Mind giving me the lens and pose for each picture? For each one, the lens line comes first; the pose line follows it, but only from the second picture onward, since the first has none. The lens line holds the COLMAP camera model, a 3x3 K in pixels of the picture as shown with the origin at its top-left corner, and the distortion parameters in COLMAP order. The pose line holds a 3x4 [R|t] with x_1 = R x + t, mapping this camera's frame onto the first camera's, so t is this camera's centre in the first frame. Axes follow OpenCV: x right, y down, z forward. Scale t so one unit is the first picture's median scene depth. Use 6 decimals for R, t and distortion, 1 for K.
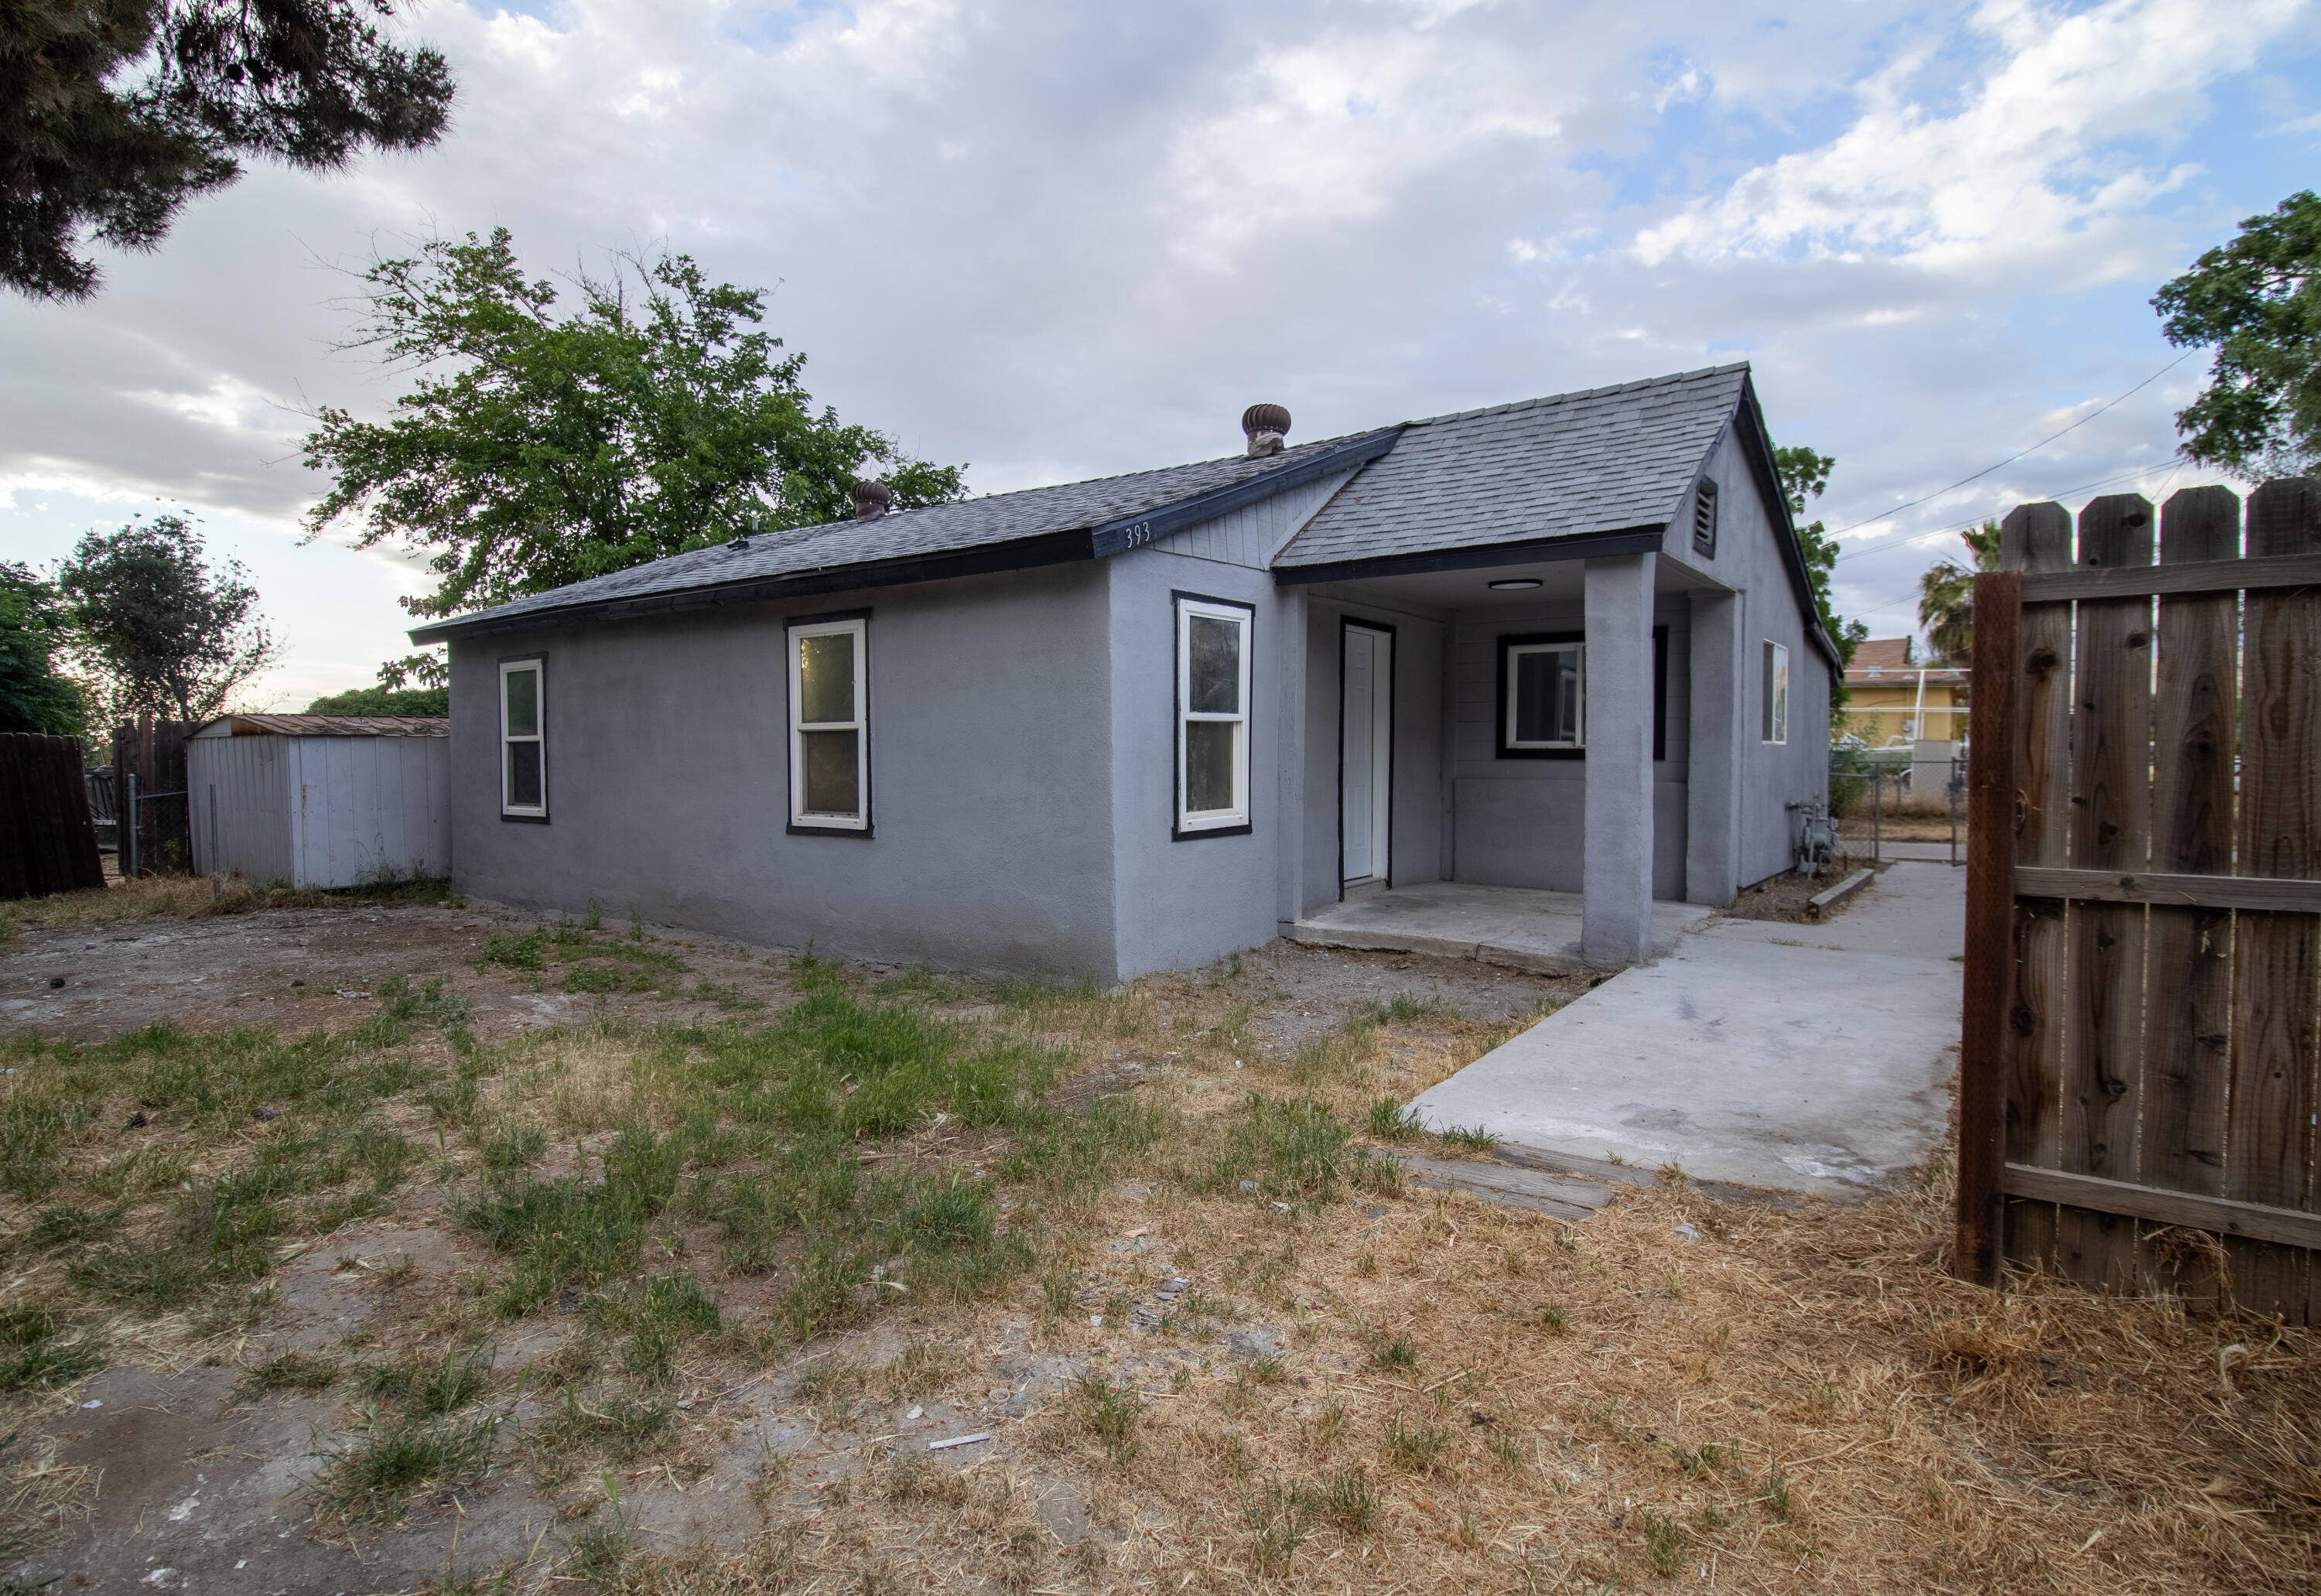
lens RADIAL K [[1168.3, 0, 1115.8], [0, 1168.3, 766.2], [0, 0, 1]] dist [-0.003322, -0.001597]
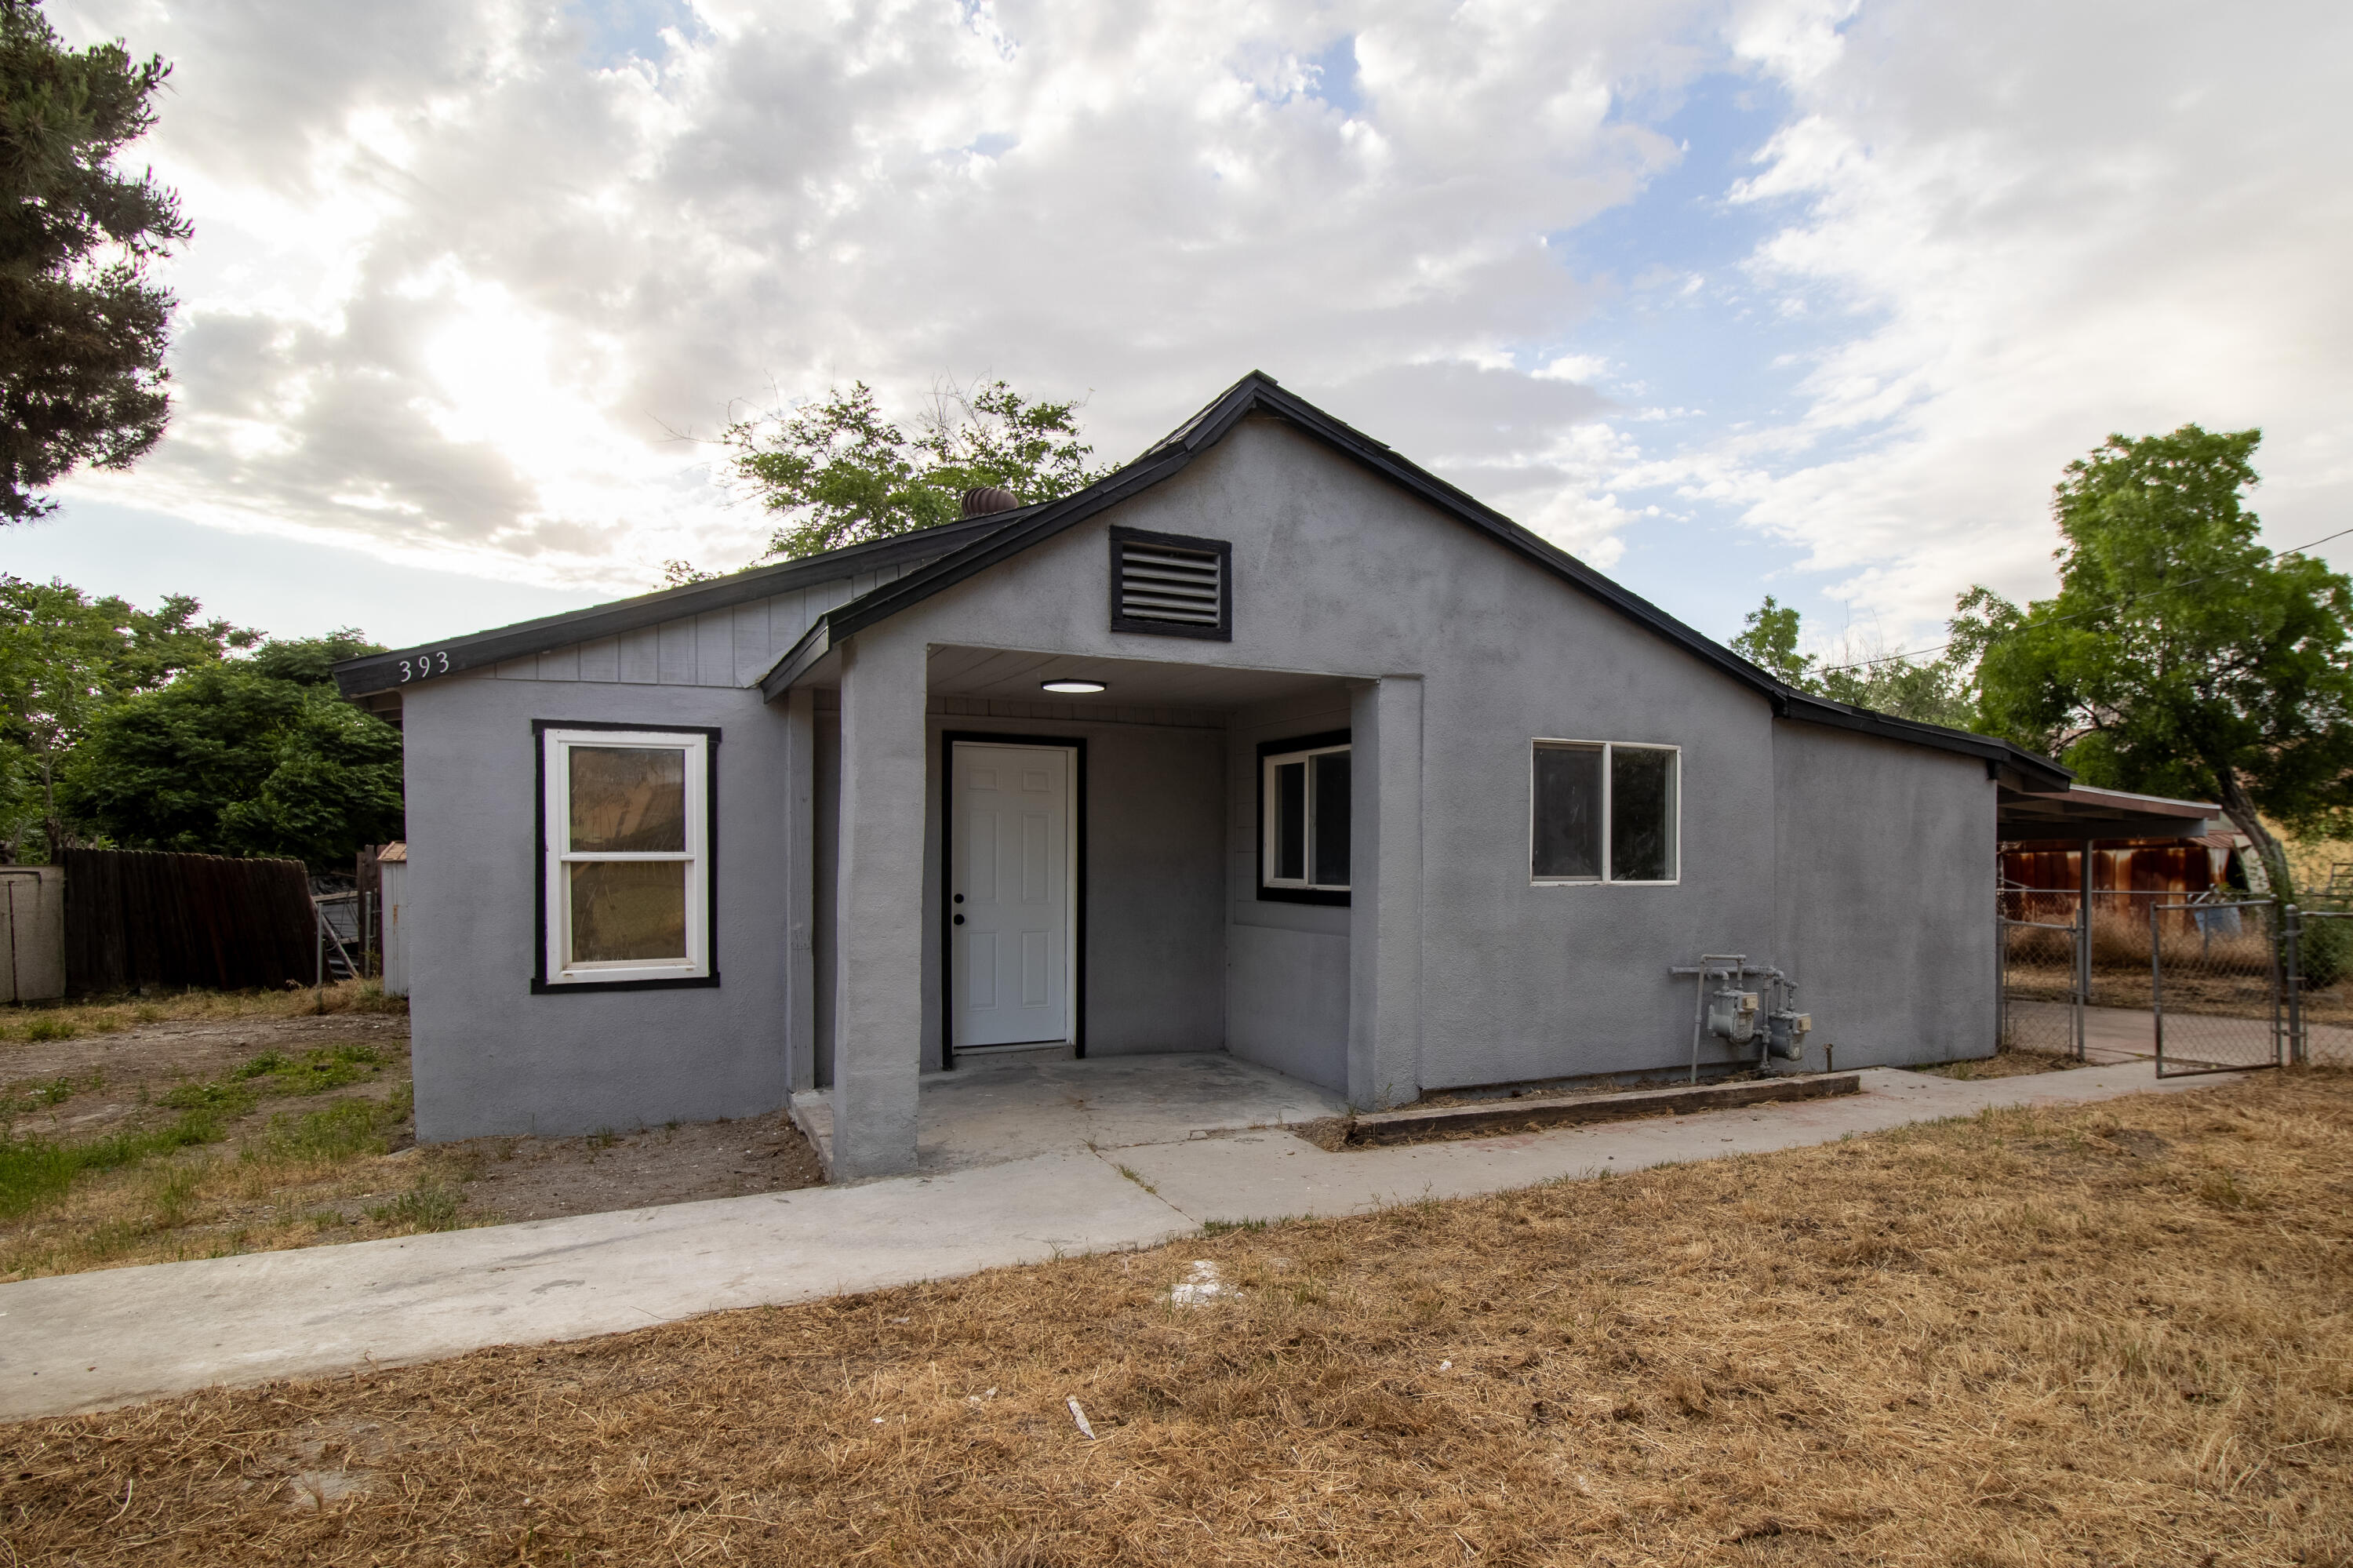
lens RADIAL K [[1265.1, 0, 1295.1], [0, 1265.1, 861.6], [0, 0, 1]] dist [-0.004534, -0.000952]
pose [[0.919776, 0.002705, -0.392435, 0.727261], [-0.008371, 0.999884, -0.012729, -0.023528], [0.392356, 0.014993, 0.919691, 0.240014]]
